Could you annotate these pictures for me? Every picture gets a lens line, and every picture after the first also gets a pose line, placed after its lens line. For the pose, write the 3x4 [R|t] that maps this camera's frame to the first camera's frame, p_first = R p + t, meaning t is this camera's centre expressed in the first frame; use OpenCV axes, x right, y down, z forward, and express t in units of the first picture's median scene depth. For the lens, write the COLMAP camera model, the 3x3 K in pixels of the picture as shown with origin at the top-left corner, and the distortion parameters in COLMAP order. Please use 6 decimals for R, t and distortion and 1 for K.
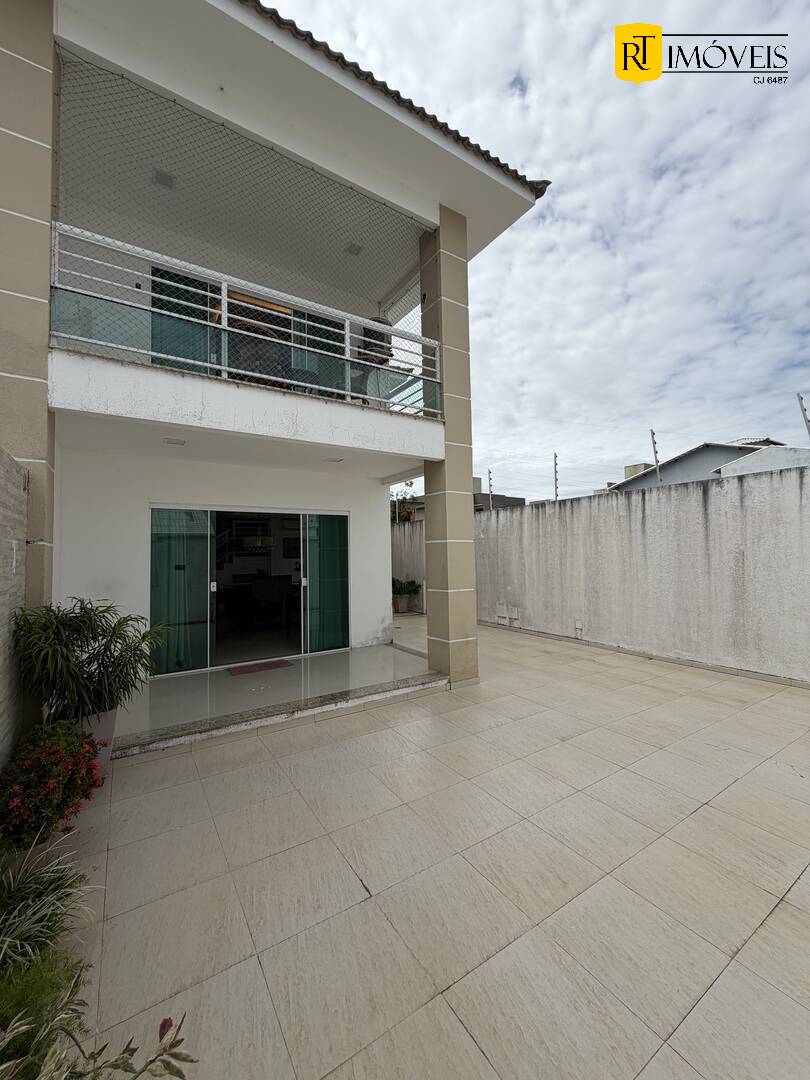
lens RADIAL K [[431.1, 0, 403.6], [0, 431.1, 535.5], [0, 0, 1]] dist [-0.002352, -0.000462]
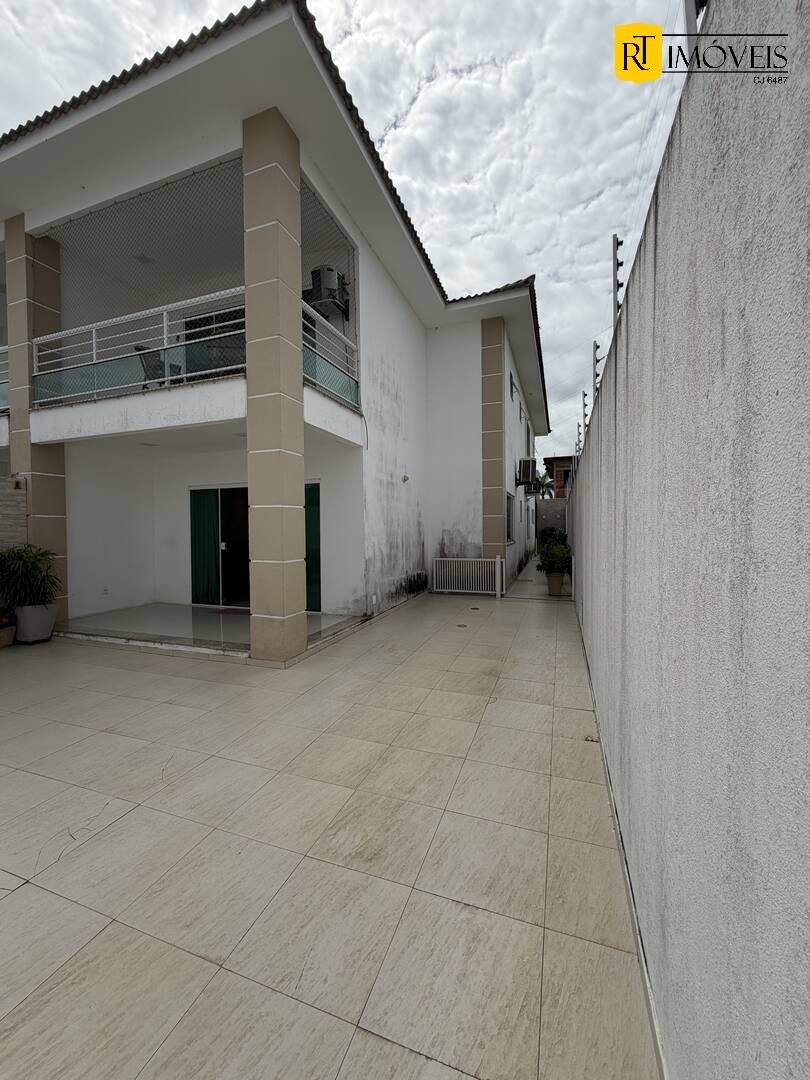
lens RADIAL K [[431.1, 0, 403.6], [0, 431.1, 535.5], [0, 0, 1]] dist [-0.002352, -0.000462]
pose [[0.606482, 0.027643, -0.794617, 1.135624], [0.035009, 0.997498, 0.061421, 0.031032], [0.794326, -0.065070, 0.603996, 0.771690]]
